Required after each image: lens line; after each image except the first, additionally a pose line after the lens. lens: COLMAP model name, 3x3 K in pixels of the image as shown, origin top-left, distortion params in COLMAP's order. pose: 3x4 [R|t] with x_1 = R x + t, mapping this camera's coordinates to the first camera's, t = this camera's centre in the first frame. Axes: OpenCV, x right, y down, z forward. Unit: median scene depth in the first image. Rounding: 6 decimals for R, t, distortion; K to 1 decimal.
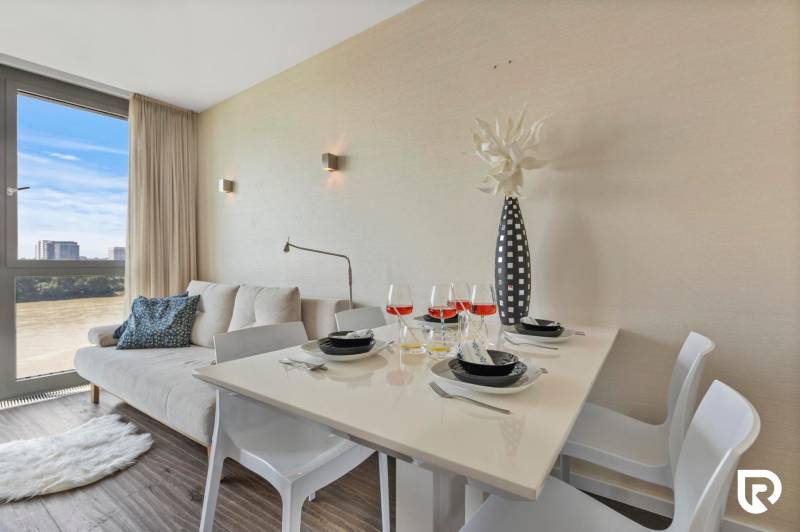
lens RADIAL K [[361.9, 0, 401.9], [0, 361.9, 264.4], [0, 0, 1]] dist [0.001979, -0.000009]
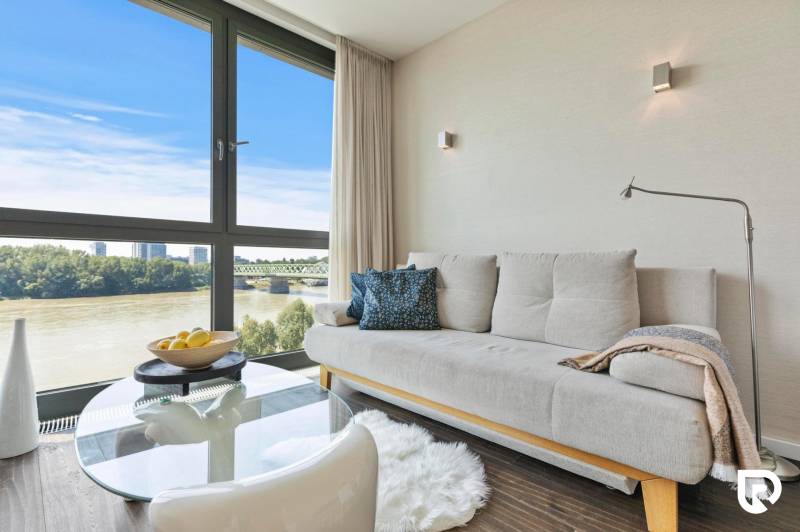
lens RADIAL K [[356.6, 0, 401.9], [0, 356.6, 264.1], [0, 0, 1]] dist [0.005131, 0.000296]
pose [[0.989644, 0.007710, -0.143333, -0.559668], [-0.007878, 0.999969, -0.000606, 0.083530], [0.143324, 0.001729, 0.989674, 0.208276]]
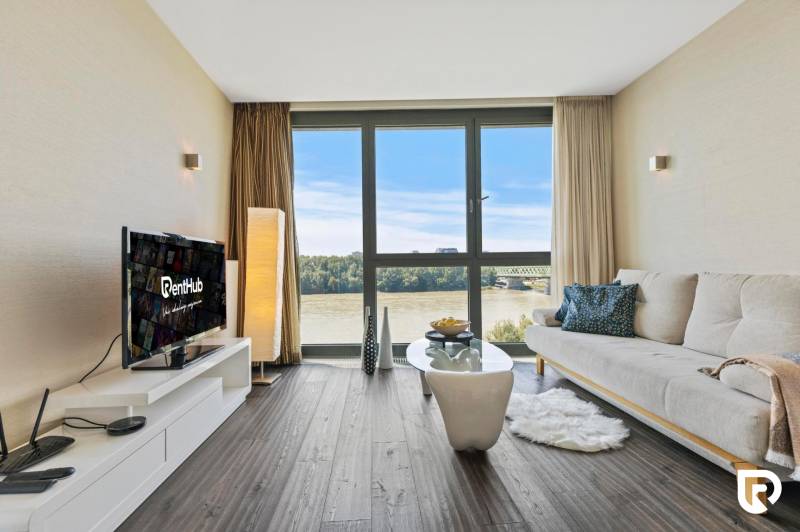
lens RADIAL K [[356.6, 0, 401.9], [0, 356.6, 264.1], [0, 0, 1]] dist [0.005131, 0.000296]
pose [[0.634556, -0.010636, -0.772804, -0.249607], [0.010750, 0.999930, -0.004935, 0.033962], [0.772802, -0.005177, 0.634626, -0.055813]]
